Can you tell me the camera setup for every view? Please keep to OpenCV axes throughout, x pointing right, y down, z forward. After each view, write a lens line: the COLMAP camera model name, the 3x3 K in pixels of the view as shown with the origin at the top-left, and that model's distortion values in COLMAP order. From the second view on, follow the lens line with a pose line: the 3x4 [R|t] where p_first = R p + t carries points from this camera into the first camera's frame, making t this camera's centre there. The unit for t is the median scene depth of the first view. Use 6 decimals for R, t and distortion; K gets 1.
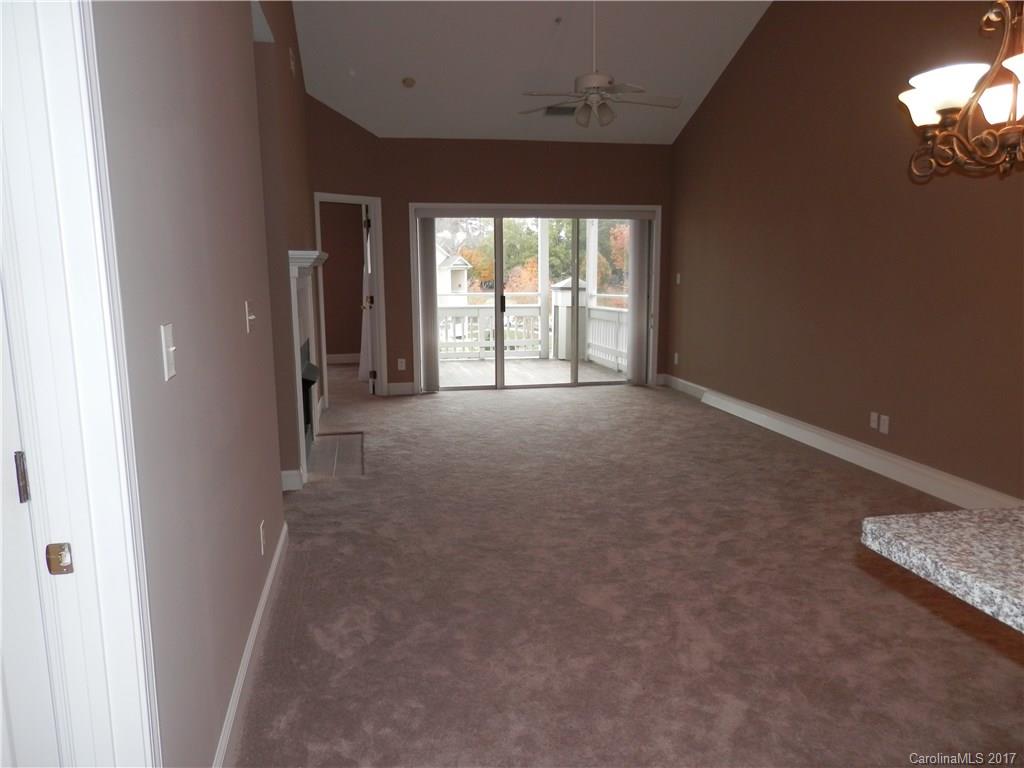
lens RADIAL K [[757.6, 0, 511.2], [0, 757.6, 384.7], [0, 0, 1]] dist [-0.005112, 0.004022]
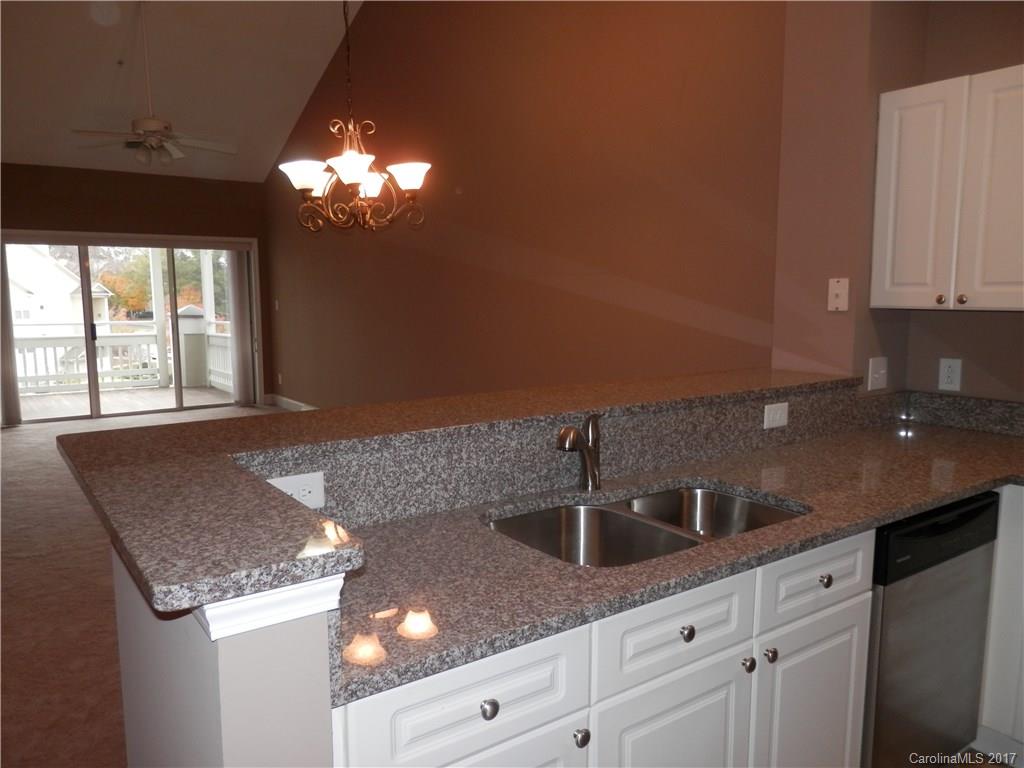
lens RADIAL K [[757.6, 0, 512.2], [0, 757.6, 386.5], [0, 0, 1]] dist [-0.005112, 0.004022]
pose [[0.914148, -0.052857, 0.401921, 0.084784], [0.065754, 0.997667, -0.018349, 0.017746], [-0.400013, 0.043201, 0.915491, -0.122289]]
